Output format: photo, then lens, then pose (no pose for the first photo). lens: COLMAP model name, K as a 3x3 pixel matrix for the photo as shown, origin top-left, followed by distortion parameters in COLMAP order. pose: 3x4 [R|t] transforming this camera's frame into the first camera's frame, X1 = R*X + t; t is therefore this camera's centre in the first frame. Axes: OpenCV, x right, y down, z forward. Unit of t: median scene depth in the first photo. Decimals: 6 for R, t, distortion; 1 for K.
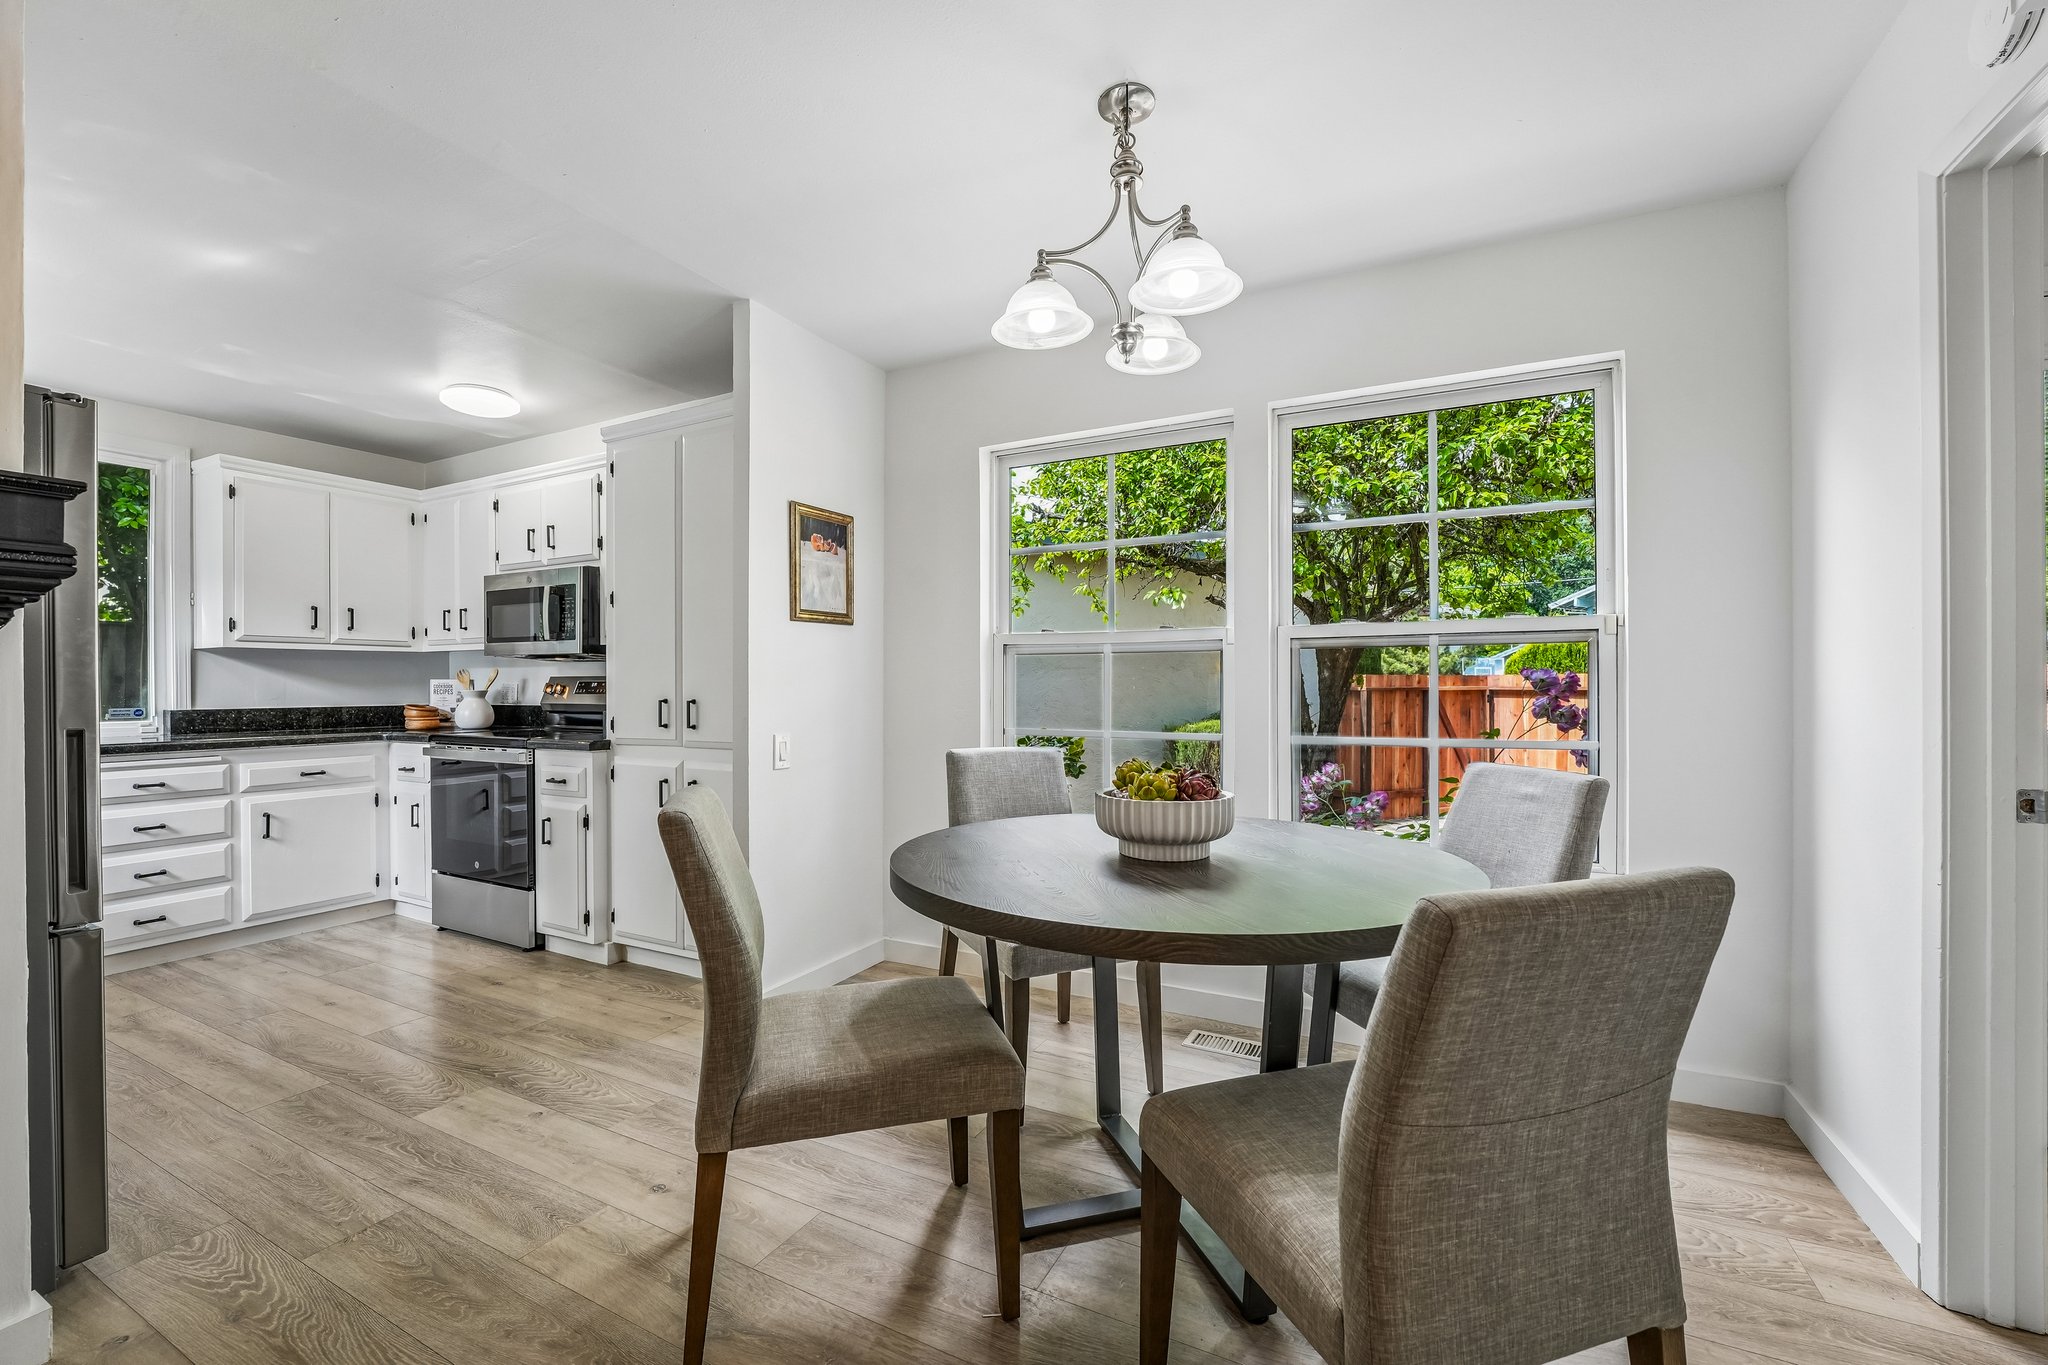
lens RADIAL K [[842.2, 0, 1024.0], [0, 842.2, 682.5], [0, 0, 1]] dist [-0.021400, -0.000016]
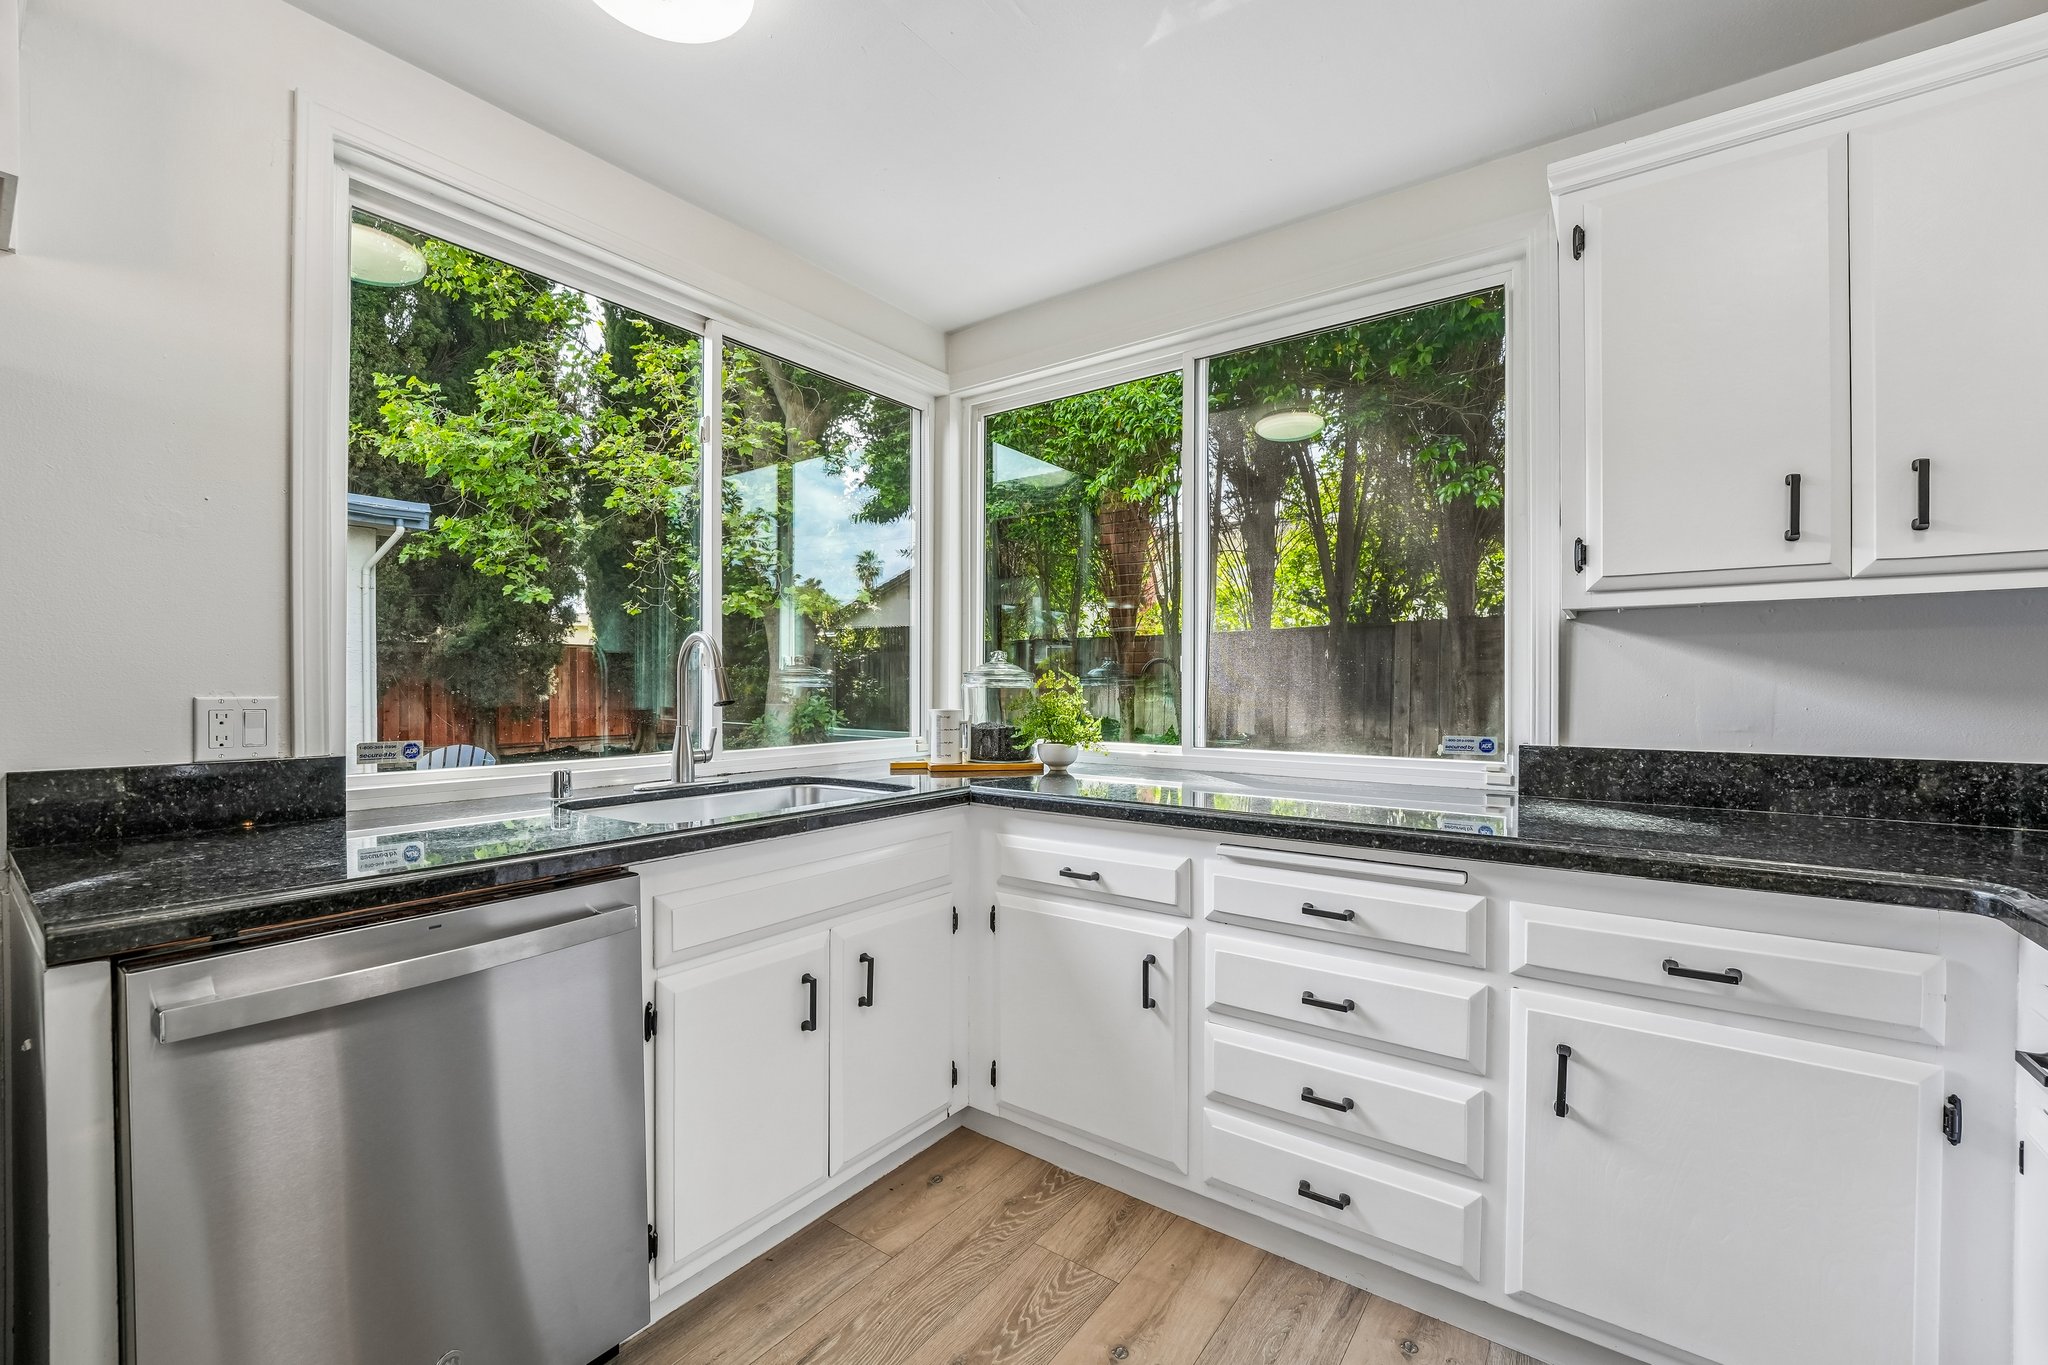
lens RADIAL K [[842.2, 0, 1024.0], [0, 842.2, 682.5], [0, 0, 1]] dist [-0.021400, -0.000016]
pose [[-0.180433, 0.006531, -0.983566, -0.487184], [0.002872, 0.999977, 0.006113, -0.008136], [0.983583, -0.001722, -0.180448, 0.796136]]
